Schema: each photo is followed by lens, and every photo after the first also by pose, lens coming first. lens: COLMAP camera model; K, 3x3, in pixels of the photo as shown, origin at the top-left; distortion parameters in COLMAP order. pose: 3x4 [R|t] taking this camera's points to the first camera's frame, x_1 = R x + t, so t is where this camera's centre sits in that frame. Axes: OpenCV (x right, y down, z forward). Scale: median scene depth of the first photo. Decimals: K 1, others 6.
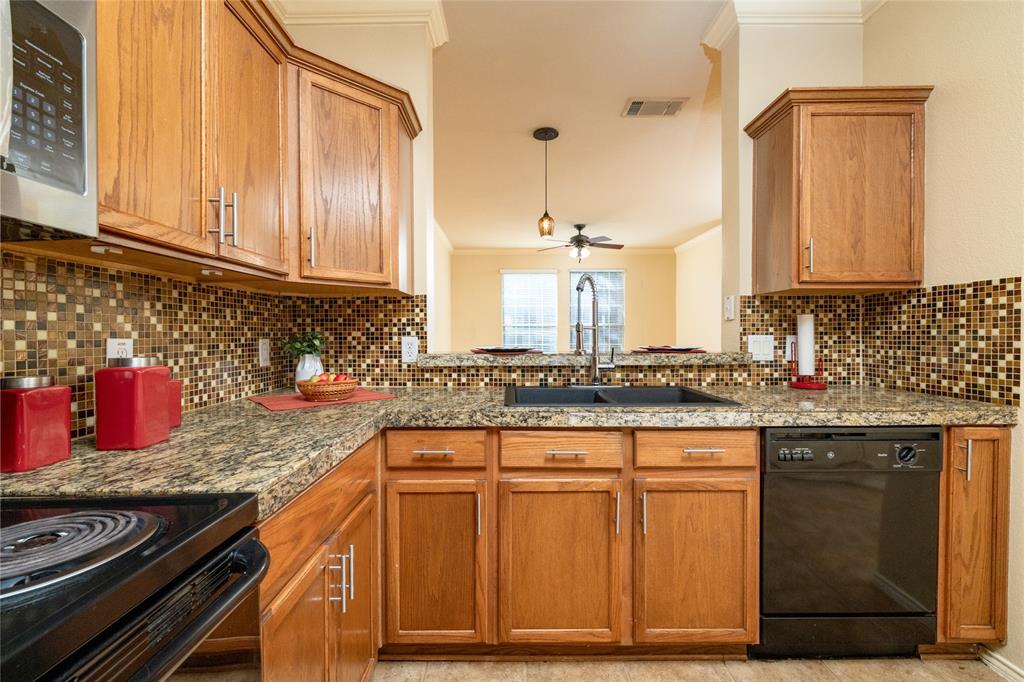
lens RADIAL K [[439.5, 0, 507.1], [0, 439.5, 339.1], [0, 0, 1]] dist [0.001020, 0.000237]
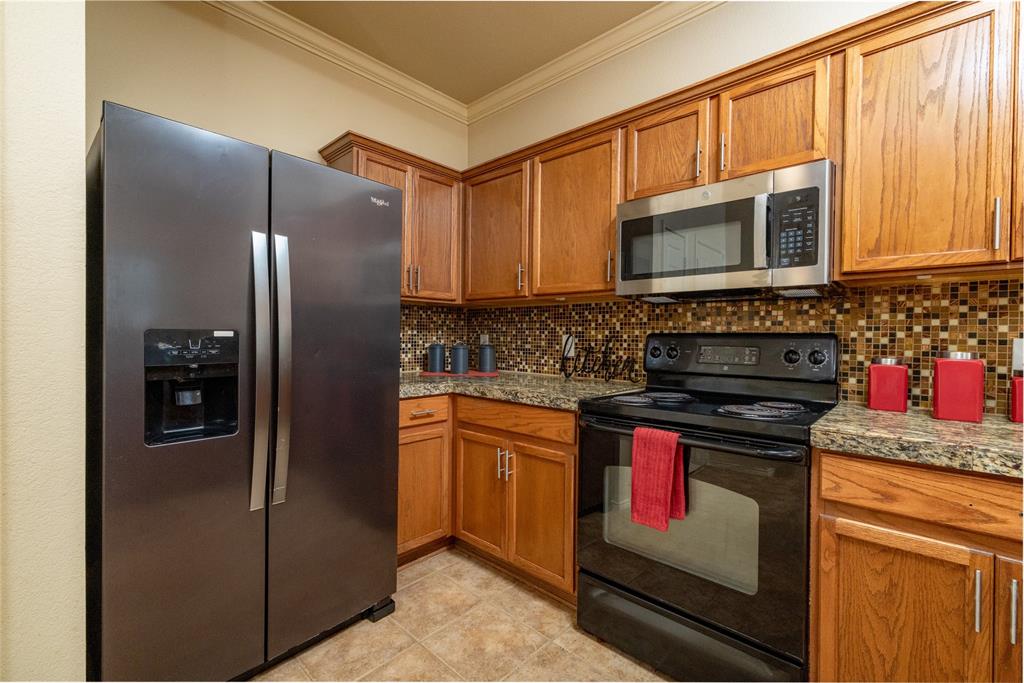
lens RADIAL K [[439.5, 0, 507.1], [0, 439.5, 339.6], [0, 0, 1]] dist [0.001020, 0.000237]
pose [[-0.683030, 0.004789, -0.730375, 0.495688], [-0.015564, 0.999656, 0.021111, -0.001106], [0.730224, 0.025787, -0.682720, 0.449008]]
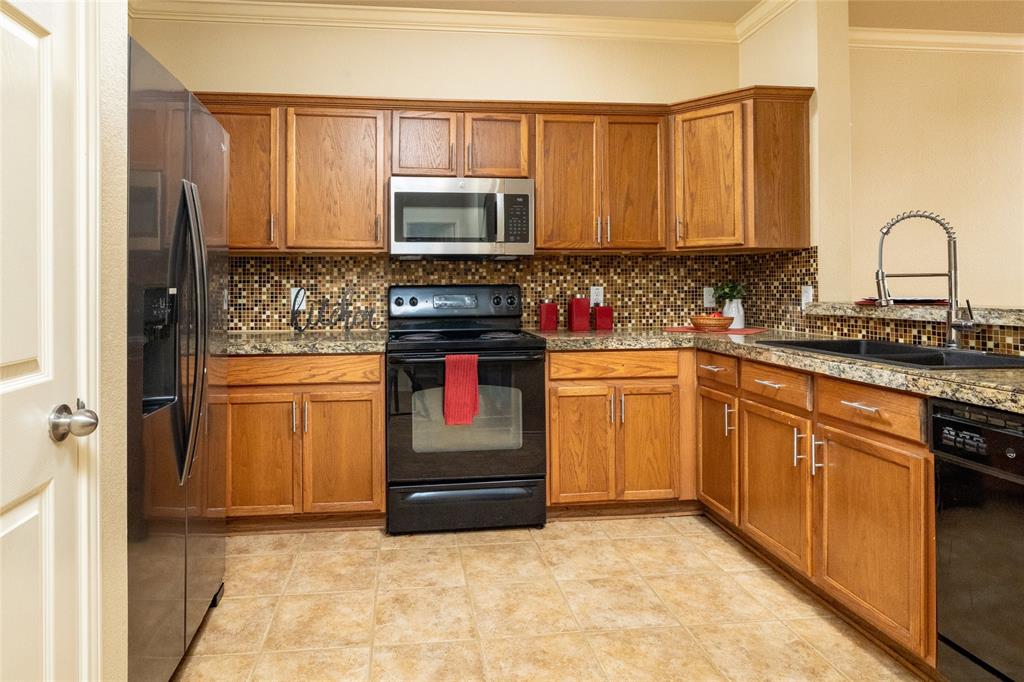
lens RADIAL K [[583.9, 0, 460.6], [0, 583.9, 286.9], [0, 0, 1]] dist [-0.002364, 0.000068]
pose [[0.099766, 0.000575, -0.995011, 1.108208], [-0.007300, 0.999973, -0.000154, 0.003083], [0.994984, 0.007279, 0.099768, 0.020377]]
